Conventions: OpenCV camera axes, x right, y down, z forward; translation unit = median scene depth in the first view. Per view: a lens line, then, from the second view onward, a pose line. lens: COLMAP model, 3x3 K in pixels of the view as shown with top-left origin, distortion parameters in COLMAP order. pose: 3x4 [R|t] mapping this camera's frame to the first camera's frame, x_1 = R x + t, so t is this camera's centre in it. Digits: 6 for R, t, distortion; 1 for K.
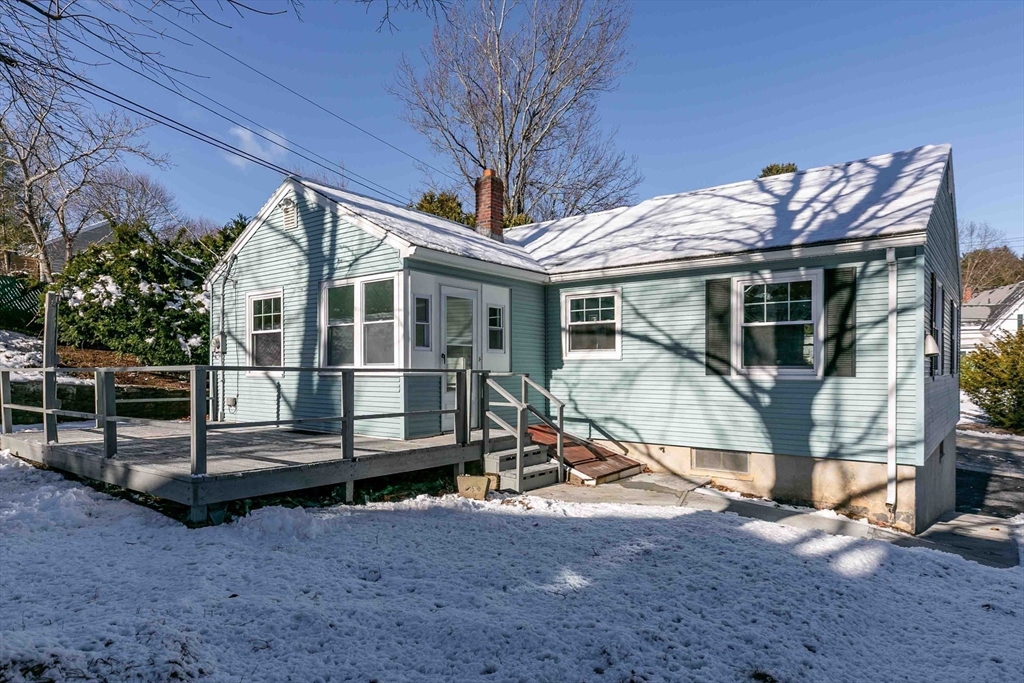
lens RADIAL K [[607.3, 0, 509.1], [0, 607.3, 370.7], [0, 0, 1]] dist [-0.002836, -0.000412]
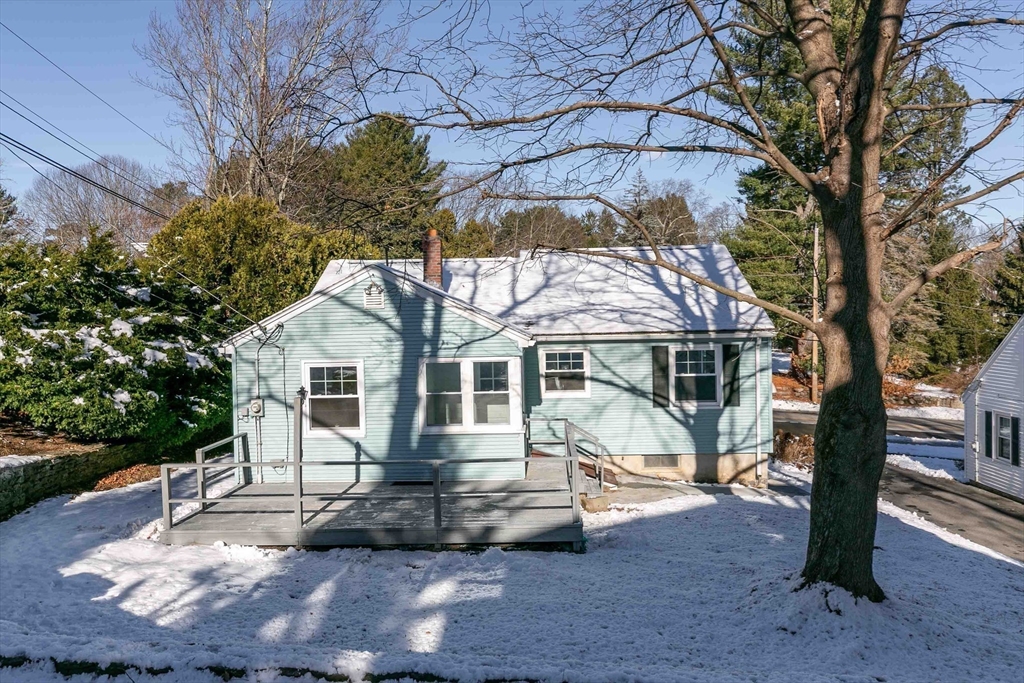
lens RADIAL K [[759.2, 0, 512.0], [0, 759.2, 341.8], [0, 0, 1]] dist [0.003753, 0.003595]
pose [[0.807202, -0.040346, 0.588895, -1.110594], [0.027134, 0.999143, 0.031261, -0.232307], [-0.589652, -0.009255, 0.807605, -0.350121]]
